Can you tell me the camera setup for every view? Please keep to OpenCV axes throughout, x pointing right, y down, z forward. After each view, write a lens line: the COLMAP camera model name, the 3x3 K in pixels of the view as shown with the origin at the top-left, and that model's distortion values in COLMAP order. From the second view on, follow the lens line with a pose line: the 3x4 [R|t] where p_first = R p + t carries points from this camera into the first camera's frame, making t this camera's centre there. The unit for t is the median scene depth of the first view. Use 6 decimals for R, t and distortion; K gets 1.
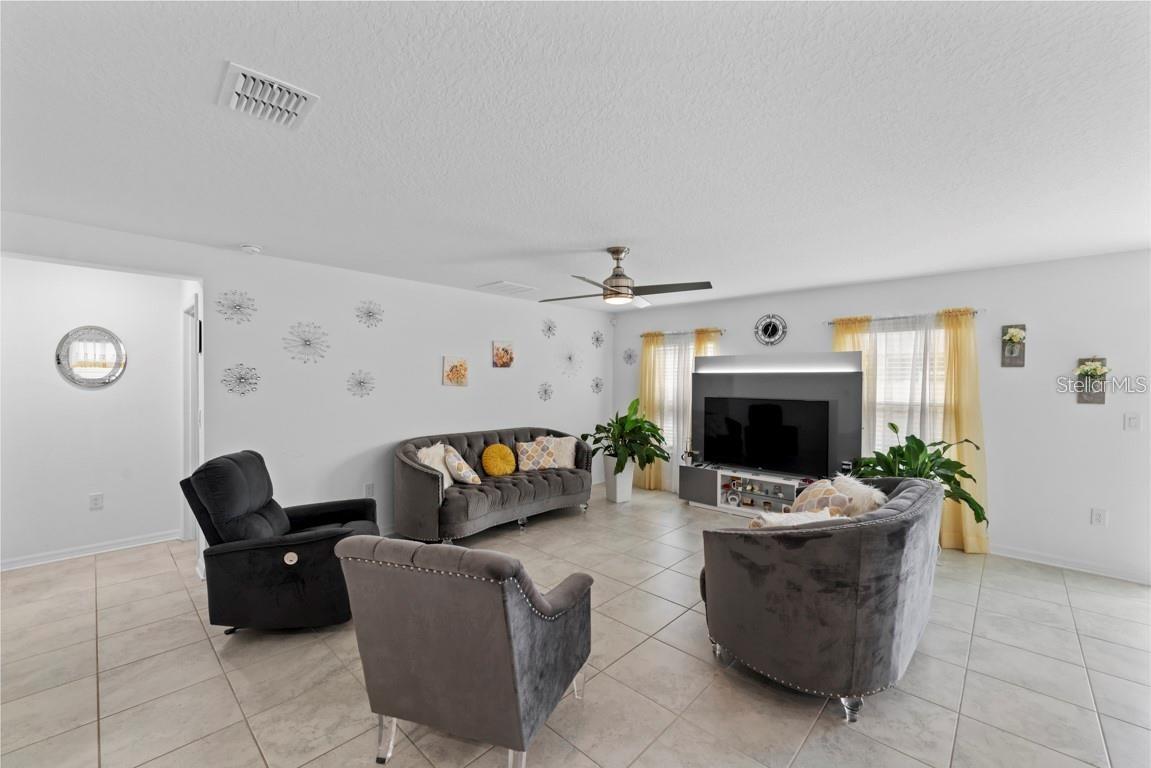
lens RADIAL K [[462.3, 0, 568.5], [0, 462.3, 386.3], [0, 0, 1]] dist [-0.000153, -0.000048]
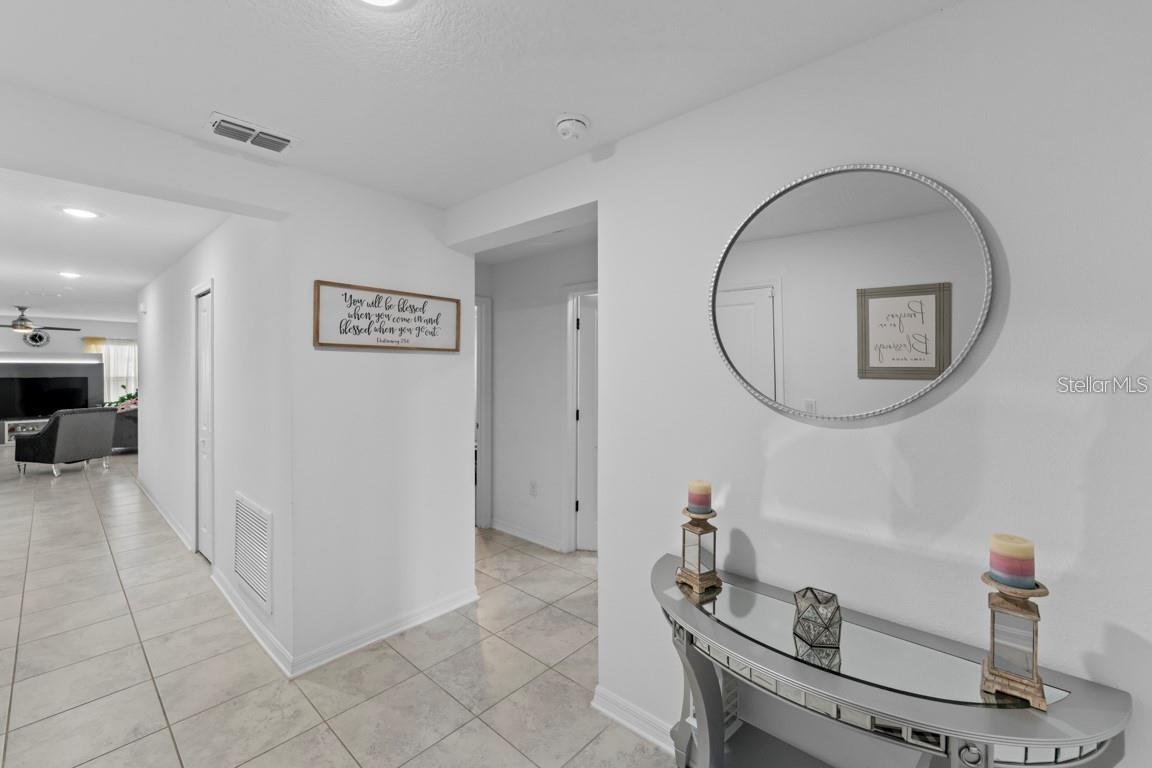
lens RADIAL K [[476.5, 0, 576.0], [0, 476.5, 384.0], [0, 0, 1]] dist [-0.001348, -0.000068]
pose [[-0.038563, -0.038510, 0.998514, -1.889716], [0.006248, 0.999228, 0.038779, -0.007121], [-0.999237, 0.007734, -0.038292, -1.268582]]
